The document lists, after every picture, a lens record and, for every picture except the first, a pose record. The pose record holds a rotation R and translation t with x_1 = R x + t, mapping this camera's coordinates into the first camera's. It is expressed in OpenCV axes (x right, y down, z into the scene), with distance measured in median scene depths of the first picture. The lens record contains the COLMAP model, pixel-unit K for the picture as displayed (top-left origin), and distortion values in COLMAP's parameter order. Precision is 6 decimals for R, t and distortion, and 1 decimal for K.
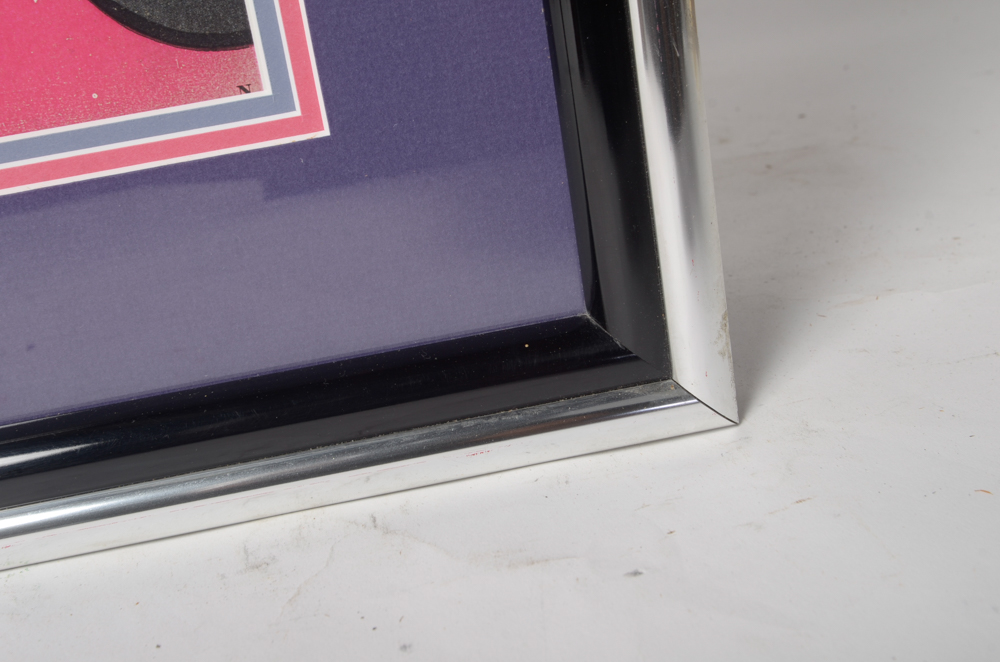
lens RADIAL K [[1426.6, 0, 500.0], [0, 1426.6, 331.0], [0, 0, 1]] dist [0.003822, 0.053159]
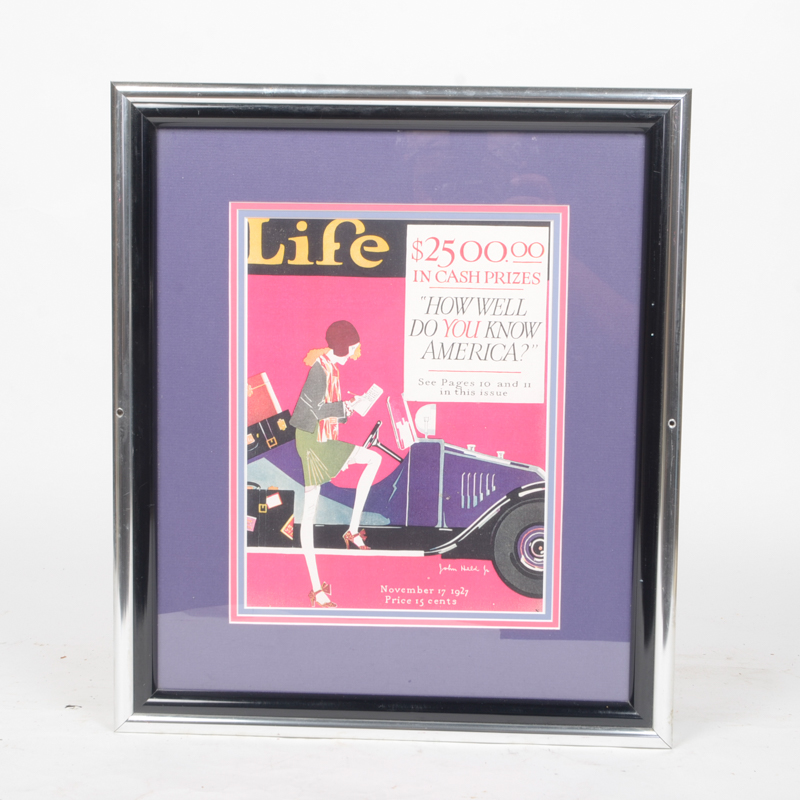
lens RADIAL K [[1631.3, 0, 400.0], [0, 1631.3, 400.0], [0, 0, 1]] dist [-0.016267, -0.095253]
pose [[0.969127, 0.181161, -0.167255, 0.057547], [-0.214594, 0.953786, -0.210337, 0.231334], [0.121421, 0.239735, 0.963215, -2.833912]]
